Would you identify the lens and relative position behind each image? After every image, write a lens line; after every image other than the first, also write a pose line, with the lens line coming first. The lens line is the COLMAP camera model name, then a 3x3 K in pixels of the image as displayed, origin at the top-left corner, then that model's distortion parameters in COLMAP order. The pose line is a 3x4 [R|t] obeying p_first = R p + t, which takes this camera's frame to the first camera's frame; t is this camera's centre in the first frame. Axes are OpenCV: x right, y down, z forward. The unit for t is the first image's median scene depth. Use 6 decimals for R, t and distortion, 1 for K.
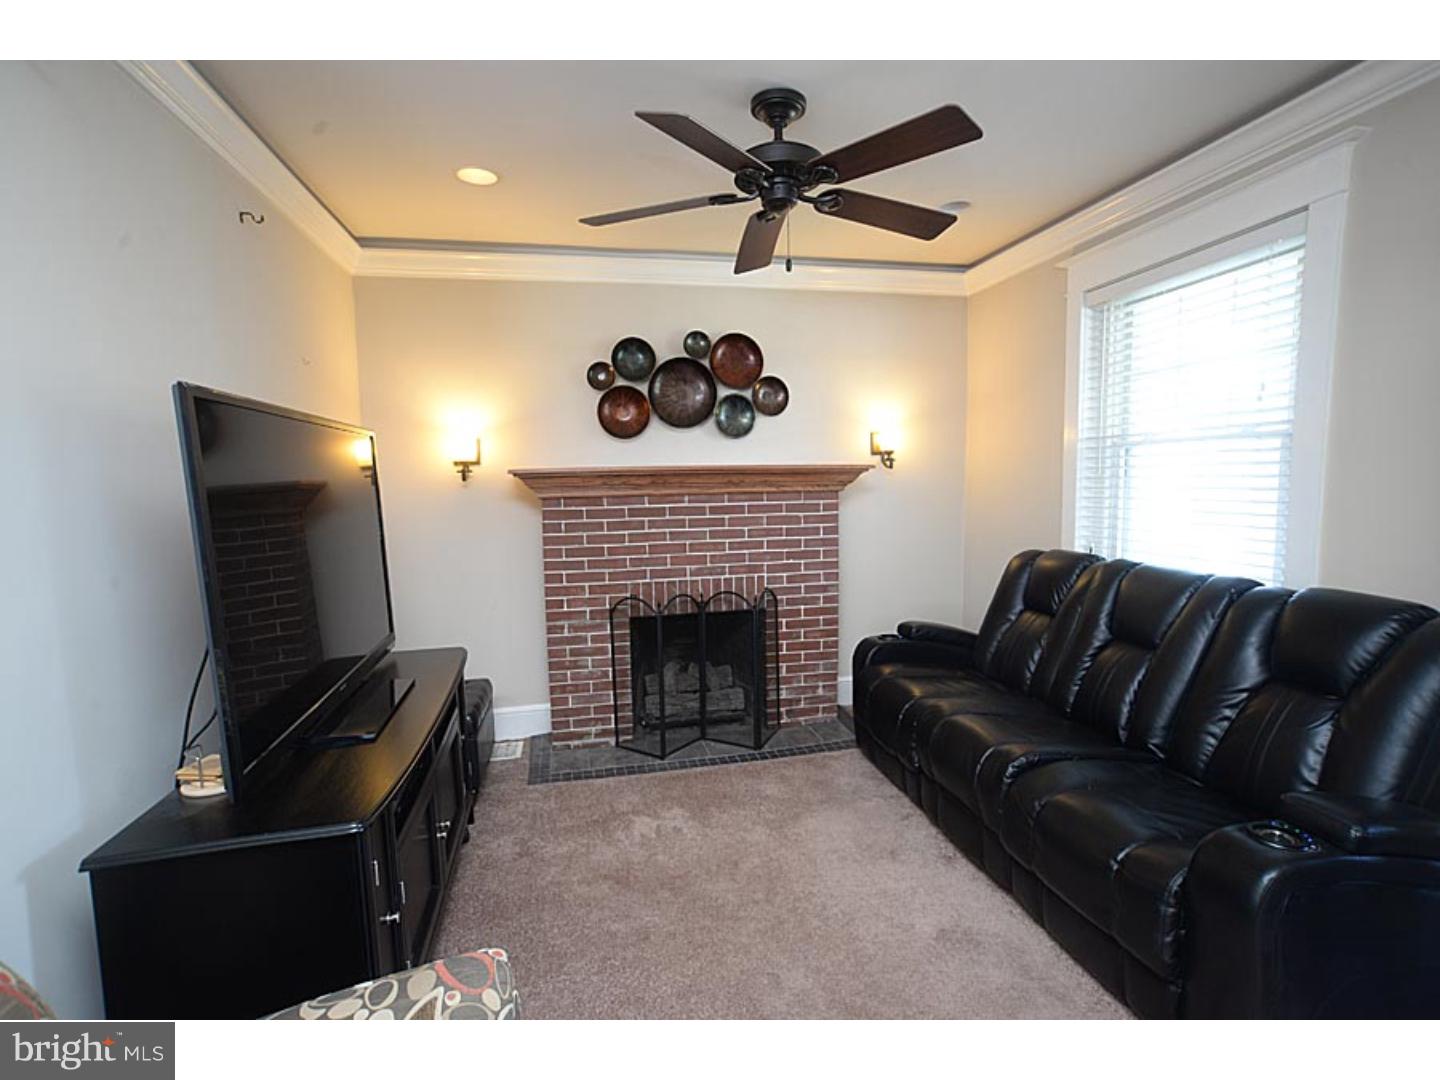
lens RADIAL K [[701.6, 0, 720.8], [0, 701.6, 544.3], [0, 0, 1]] dist [-0.018891, 0.010194]
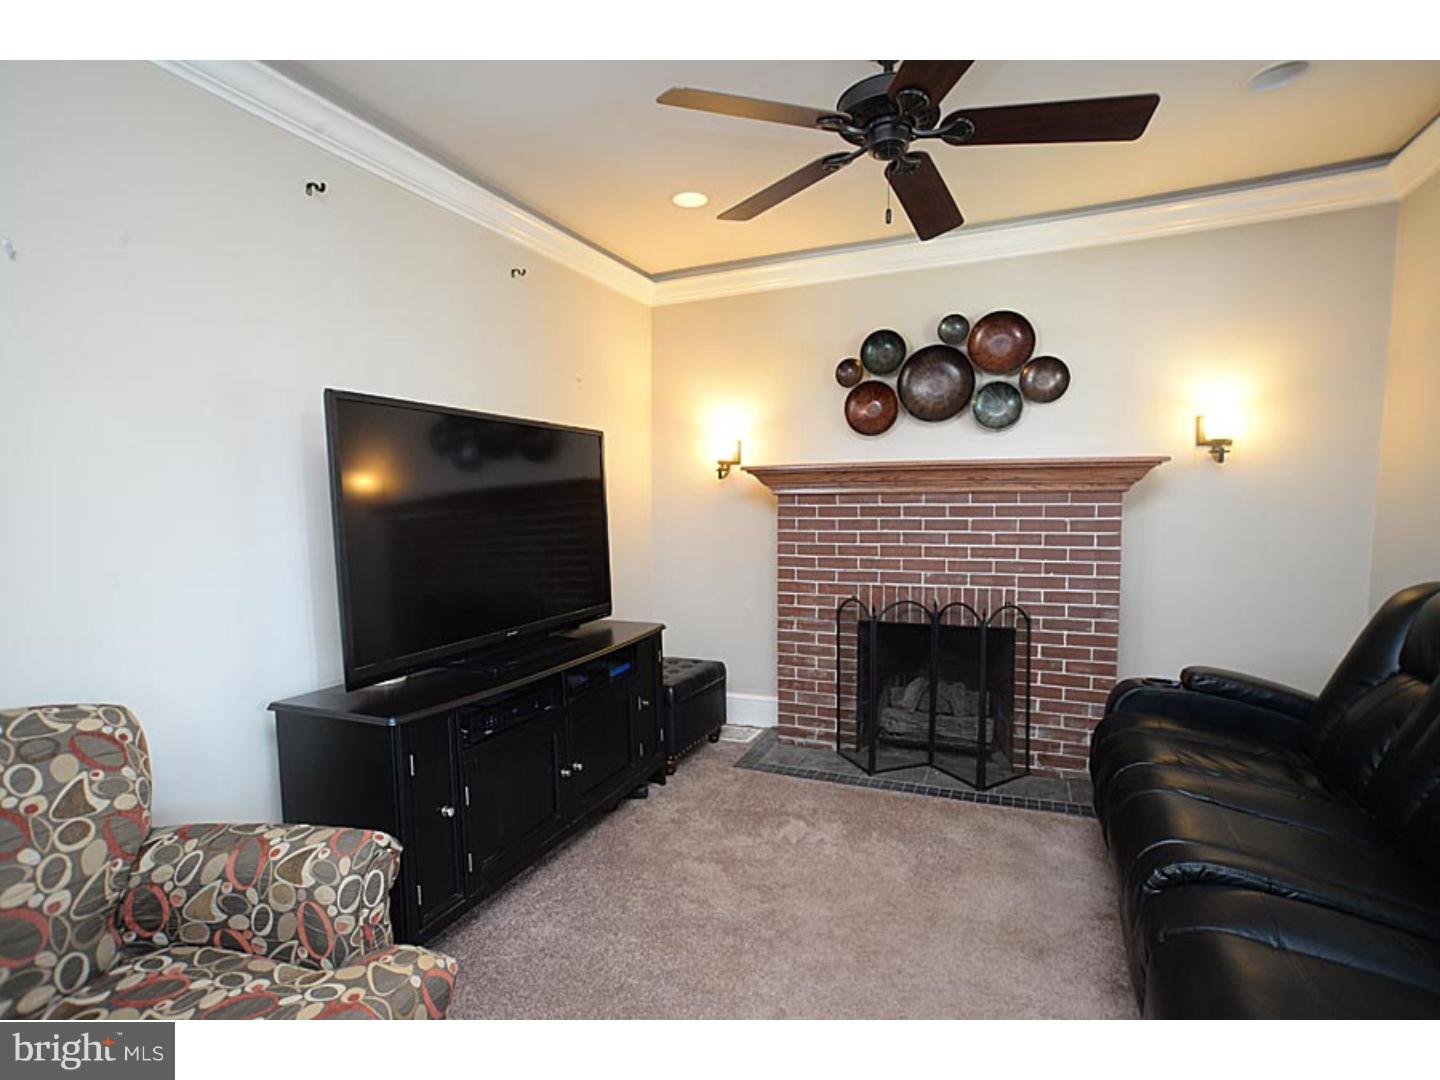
lens RADIAL K [[701.6, 0, 724.3], [0, 701.6, 542.5], [0, 0, 1]] dist [-0.018891, 0.010194]
pose [[0.820625, 0.045990, -0.569614, 0.260218], [-0.062506, 0.998000, -0.009474, 0.017937], [0.568039, 0.043379, 0.821858, 0.104216]]
